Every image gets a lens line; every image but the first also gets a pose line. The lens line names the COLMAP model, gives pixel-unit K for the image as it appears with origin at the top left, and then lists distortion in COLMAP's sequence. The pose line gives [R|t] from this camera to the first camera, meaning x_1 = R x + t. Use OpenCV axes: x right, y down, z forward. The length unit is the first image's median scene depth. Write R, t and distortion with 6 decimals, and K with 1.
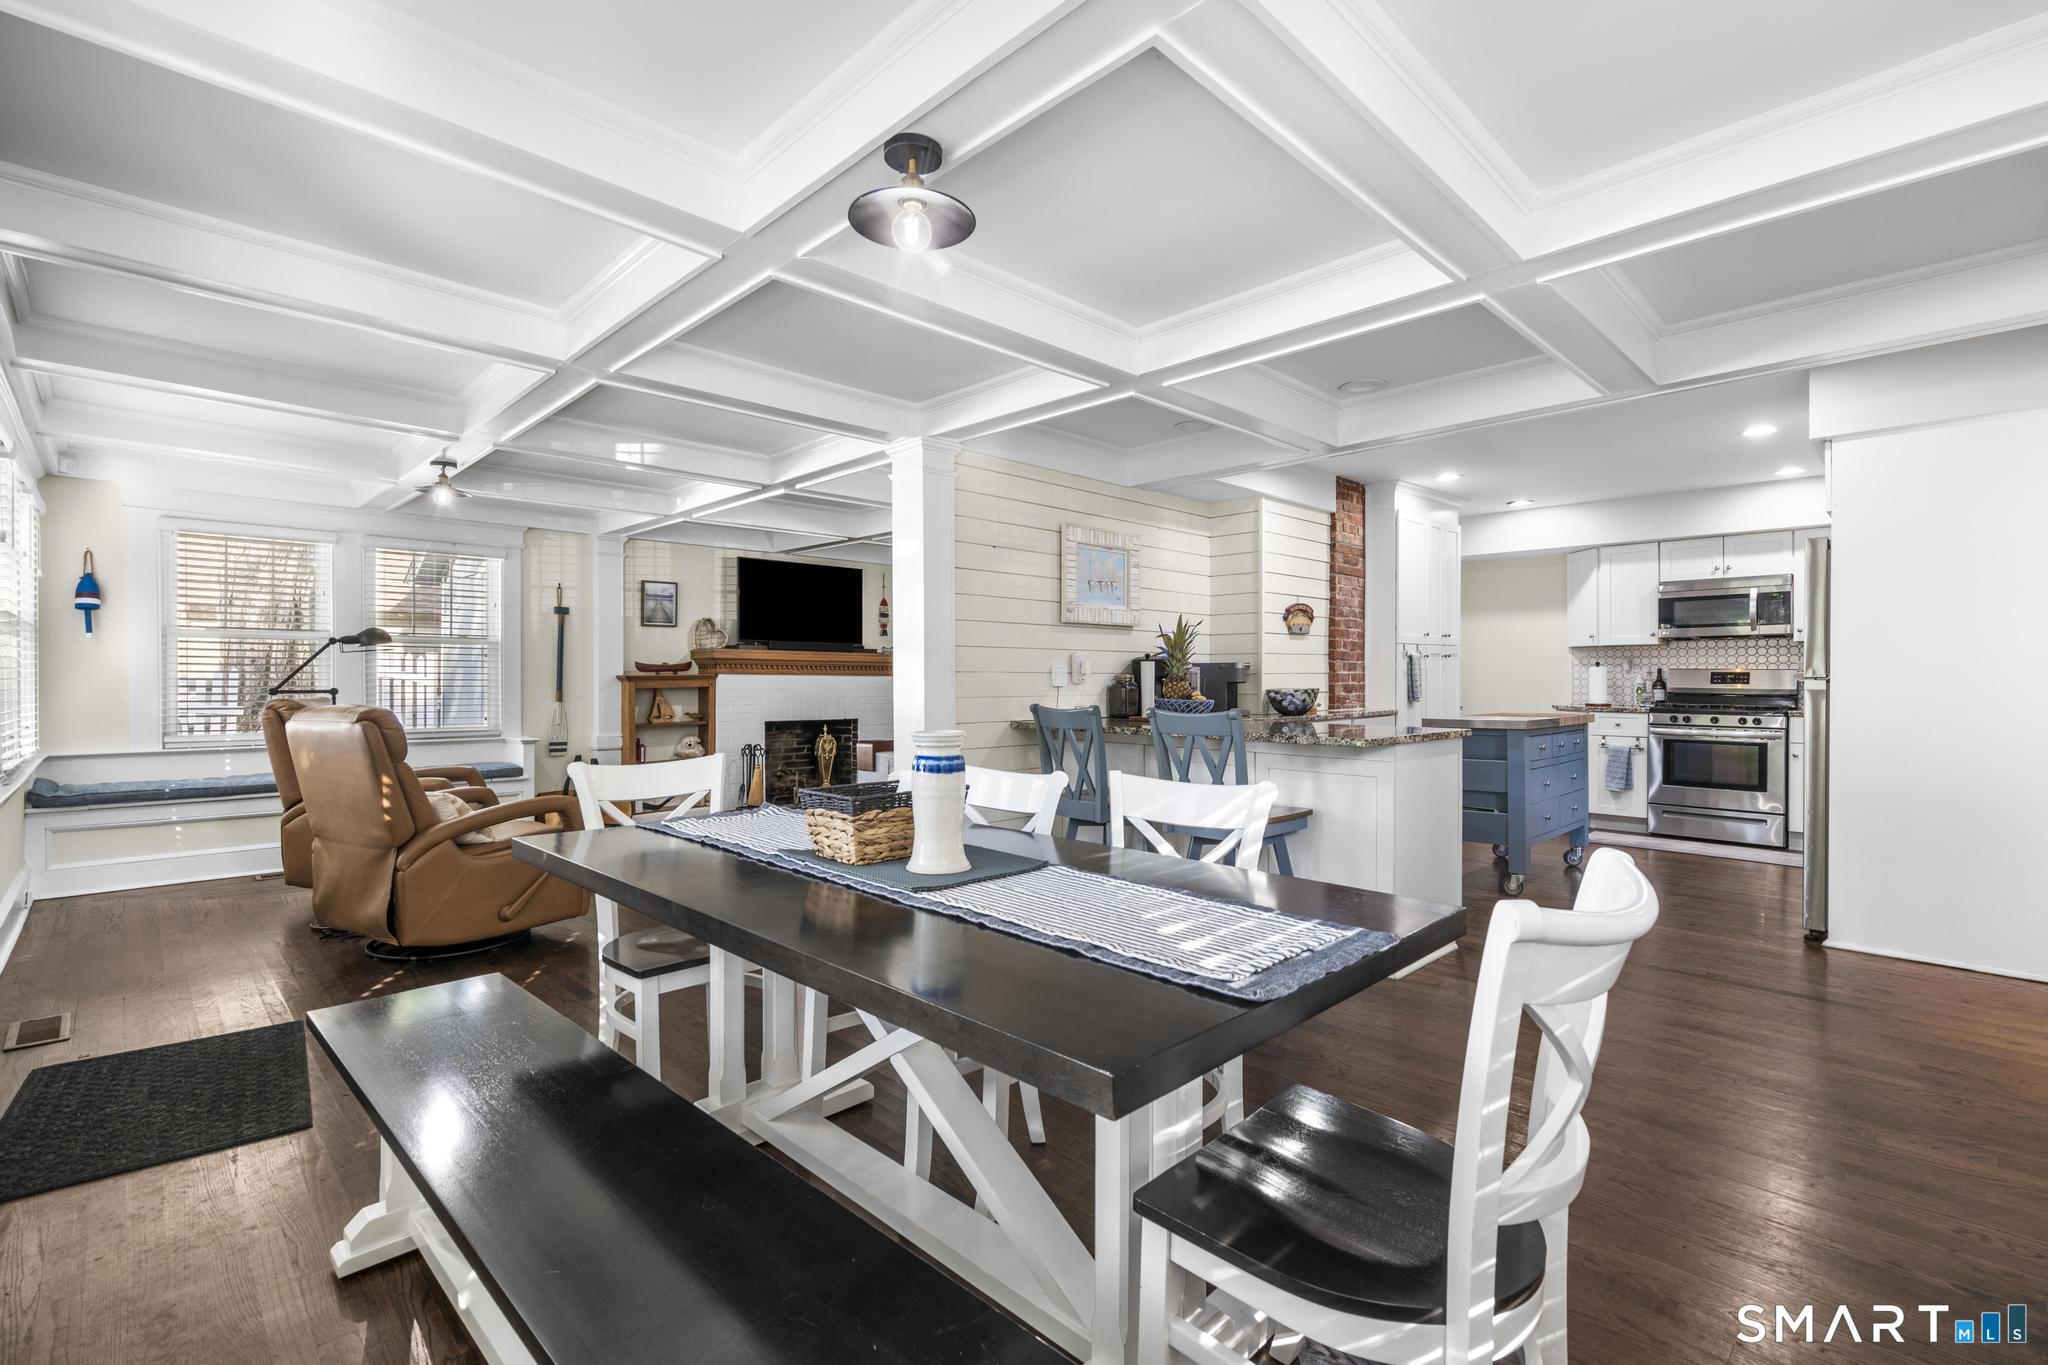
lens RADIAL K [[925.9, 0, 1020.4], [0, 925.9, 680.8], [0, 0, 1]] dist [-0.007497, 0.003538]
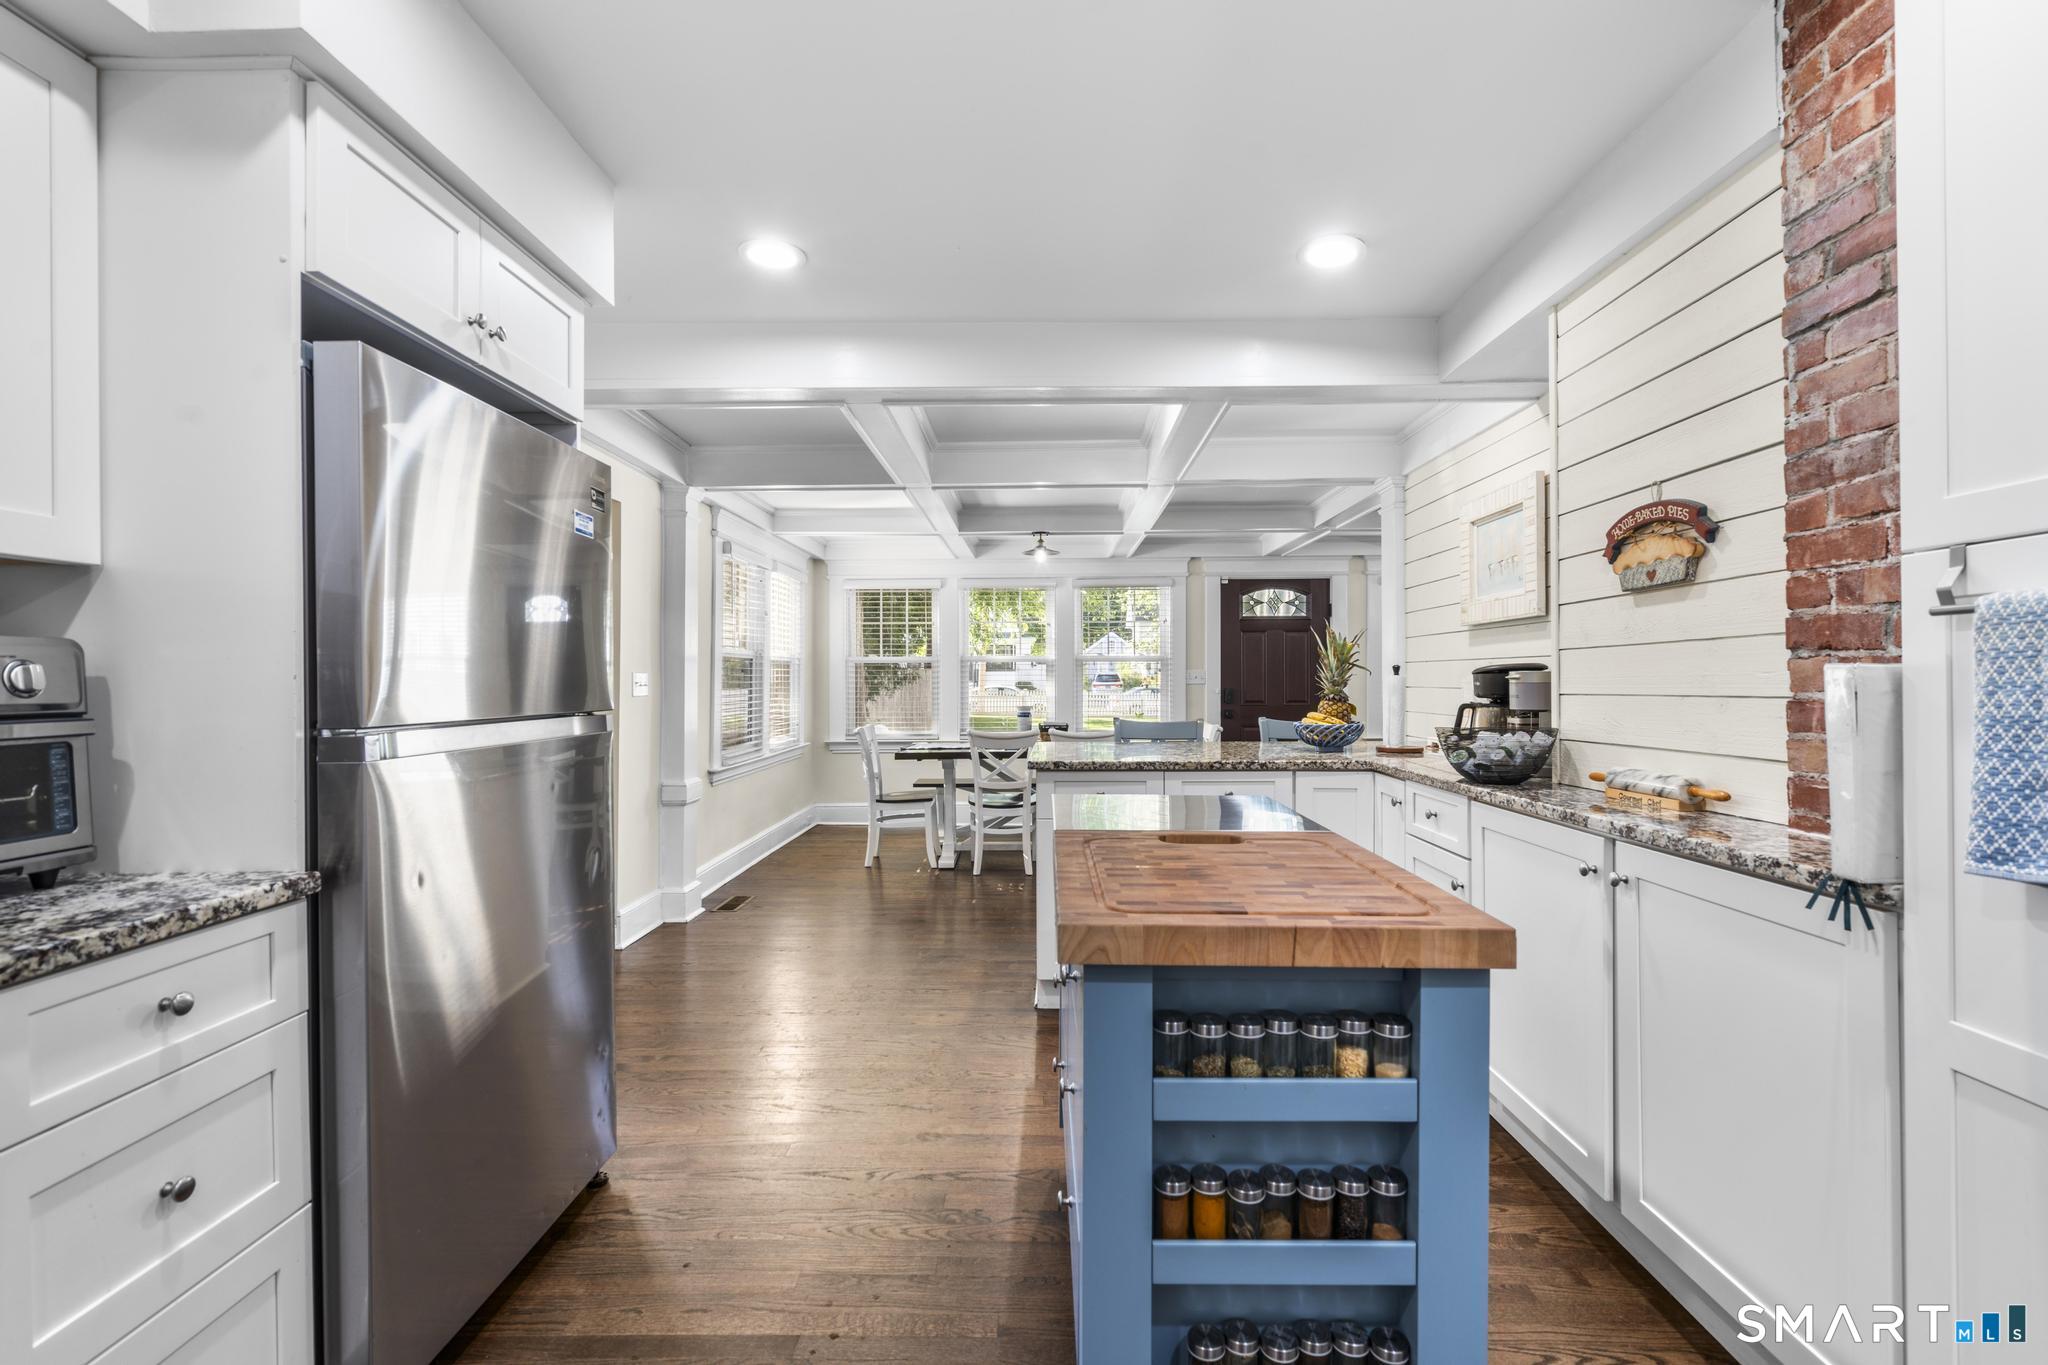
lens RADIAL K [[925.9, 0, 1030.6], [0, 925.9, 679.8], [0, 0, 1]] dist [-0.007497, 0.003538]
pose [[-0.709254, 0.001499, -0.704952, 0.697427], [0.000198, 0.999998, 0.001927, -0.014451], [0.704953, 0.001227, -0.709253, 1.033244]]
